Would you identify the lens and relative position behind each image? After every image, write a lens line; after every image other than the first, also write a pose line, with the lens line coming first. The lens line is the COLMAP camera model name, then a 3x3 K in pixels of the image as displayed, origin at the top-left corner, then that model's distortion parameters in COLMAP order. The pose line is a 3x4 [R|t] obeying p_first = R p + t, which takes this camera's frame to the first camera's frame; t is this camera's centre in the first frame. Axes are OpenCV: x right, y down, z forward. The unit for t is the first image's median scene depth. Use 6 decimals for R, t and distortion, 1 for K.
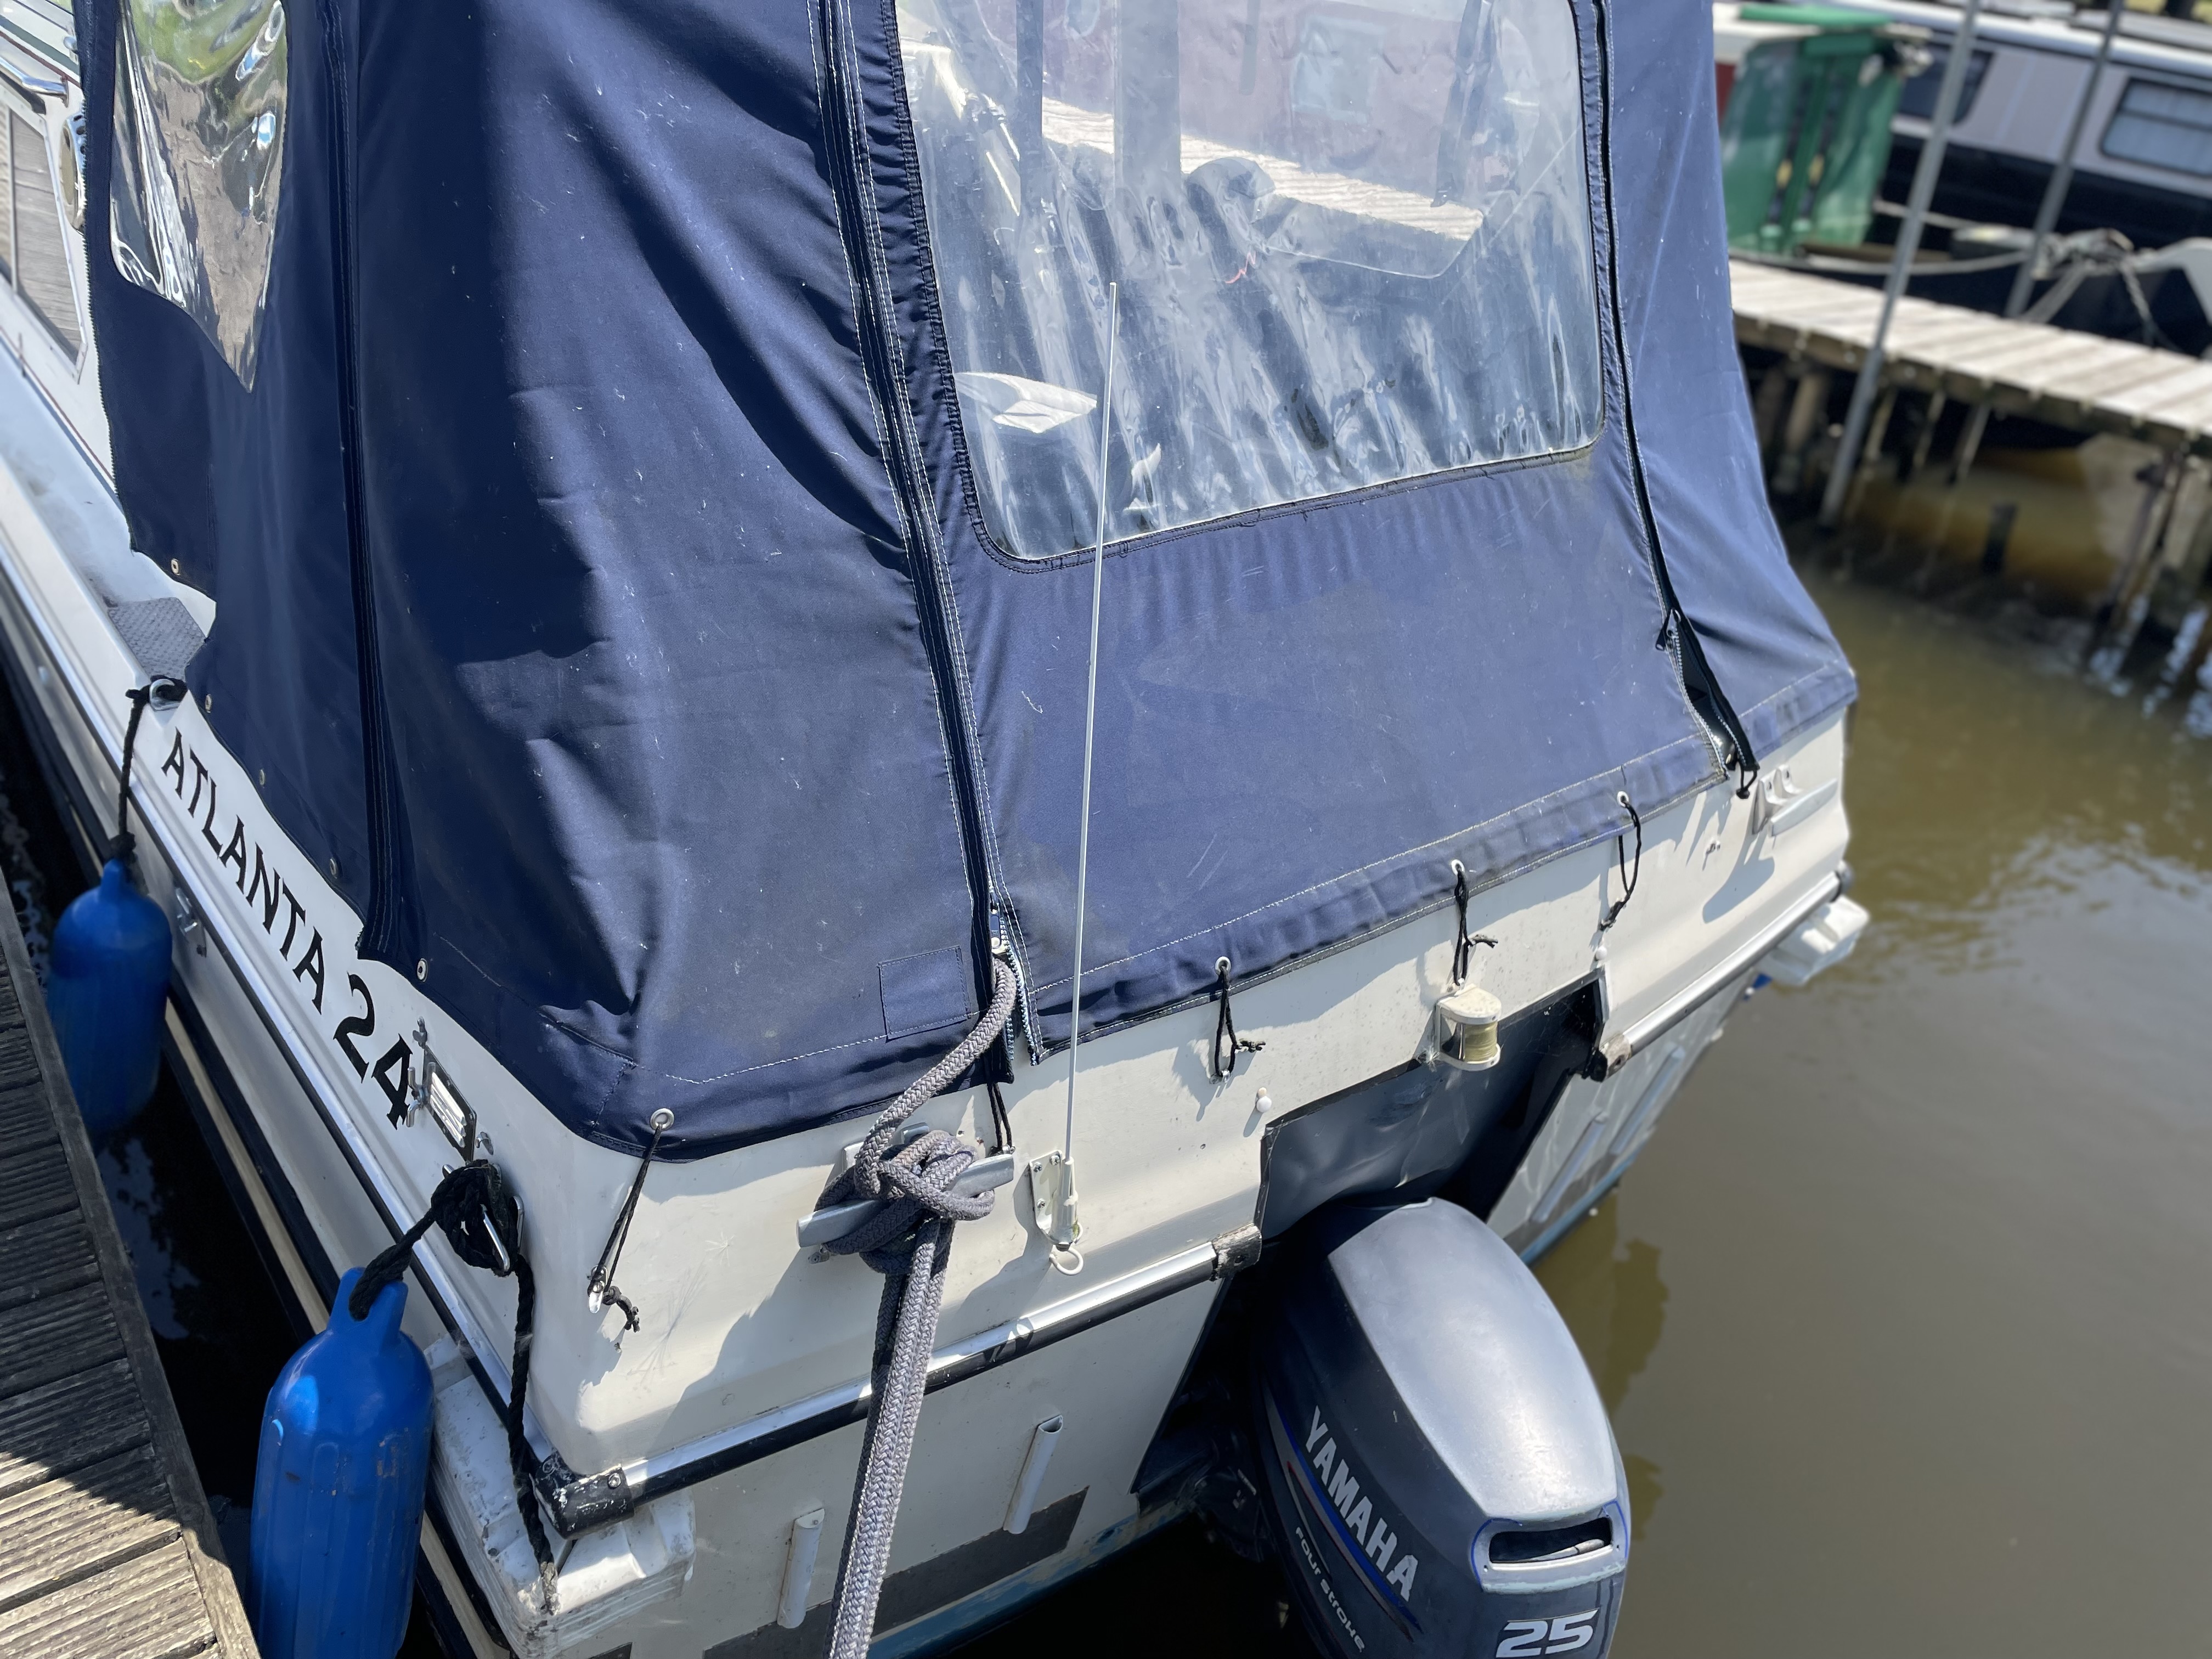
lens RADIAL K [[1688.6, 0, 1099.9], [0, 1688.6, 817.3], [0, 0, 1]] dist [0.087523, -0.121805]
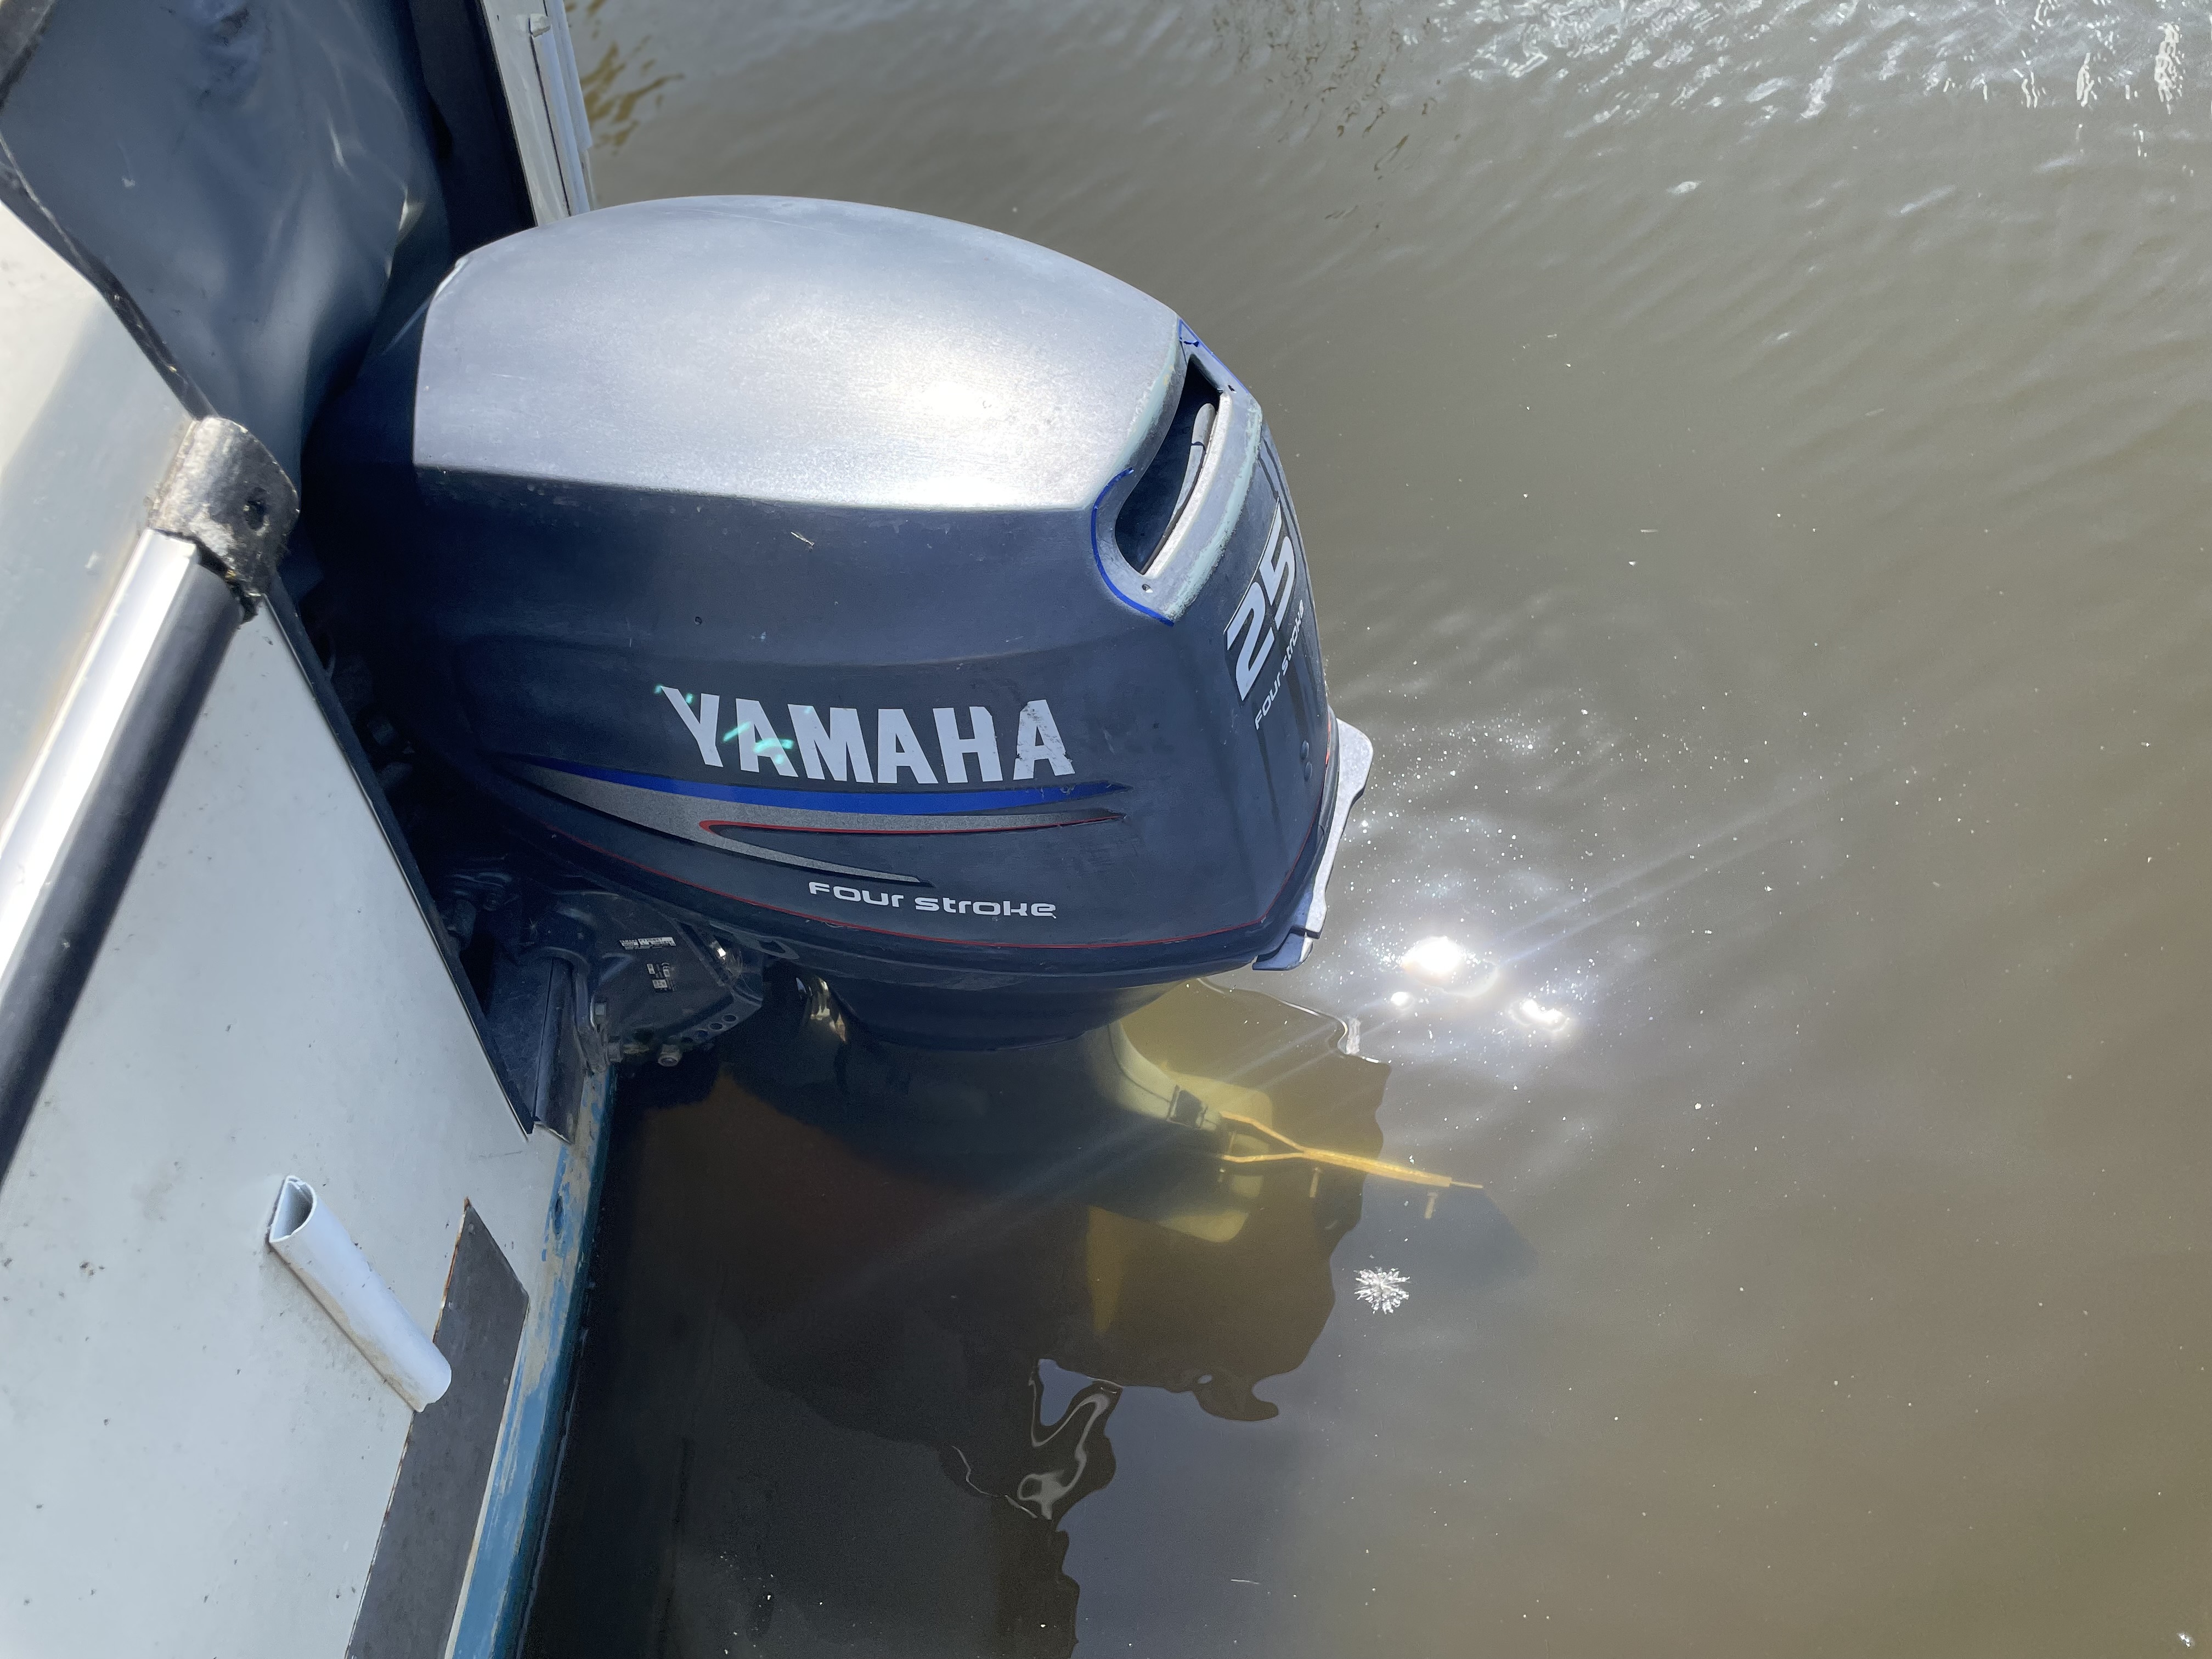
lens RADIAL K [[1688.6, 0, 1099.9], [0, 1688.6, 817.3], [0, 0, 1]] dist [0.087523, -0.121805]
pose [[0.516699, -0.779574, 0.353959, -0.000756], [0.598462, 0.624509, 0.501829, 0.214664], [-0.612263, -0.047463, 0.789228, 0.582985]]
